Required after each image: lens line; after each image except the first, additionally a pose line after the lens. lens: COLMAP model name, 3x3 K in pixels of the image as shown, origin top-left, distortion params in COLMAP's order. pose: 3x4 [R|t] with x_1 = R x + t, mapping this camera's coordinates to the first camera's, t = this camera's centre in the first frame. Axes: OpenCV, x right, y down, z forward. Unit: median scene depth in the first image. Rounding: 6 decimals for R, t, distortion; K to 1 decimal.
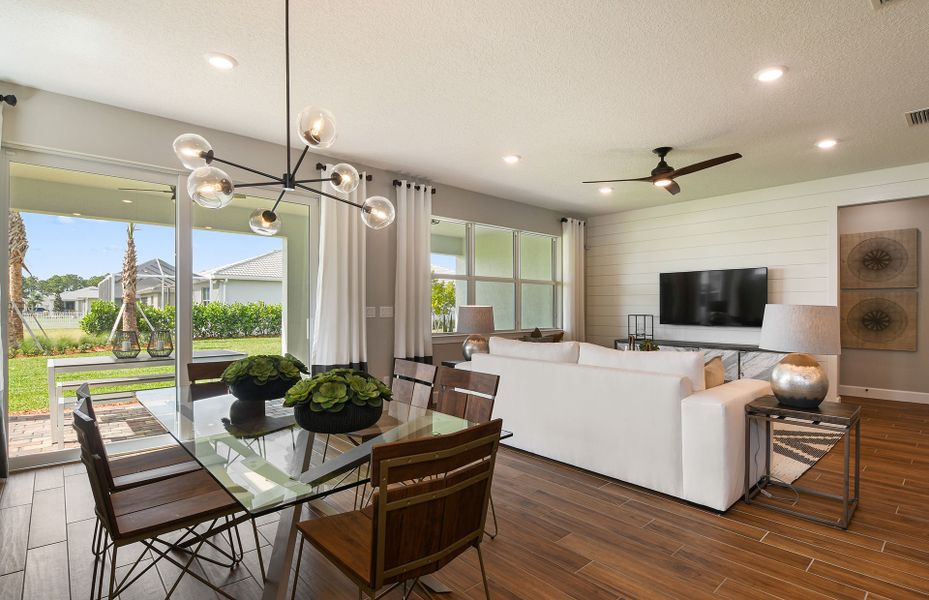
lens RADIAL K [[444.5, 0, 470.5], [0, 444.5, 305.6], [0, 0, 1]] dist [0.003112, -0.001558]
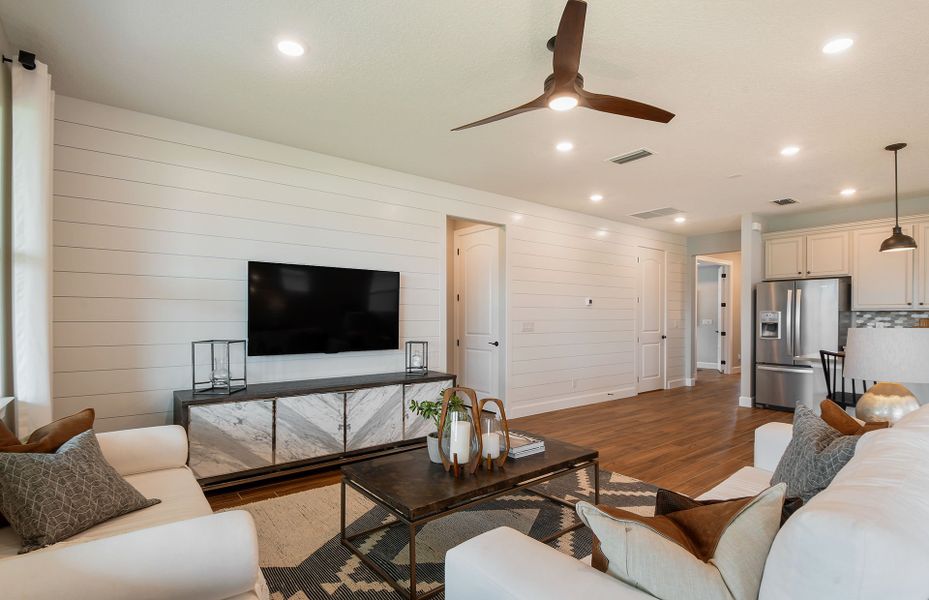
lens RADIAL K [[444.5, 0, 456.5], [0, 444.5, 316.6], [0, 0, 1]] dist [0.003112, -0.001558]
pose [[0.093065, -0.006300, 0.995640, -0.089263], [-0.009353, 0.999930, 0.007201, -0.012514], [-0.995616, -0.009982, 0.093000, 0.702920]]
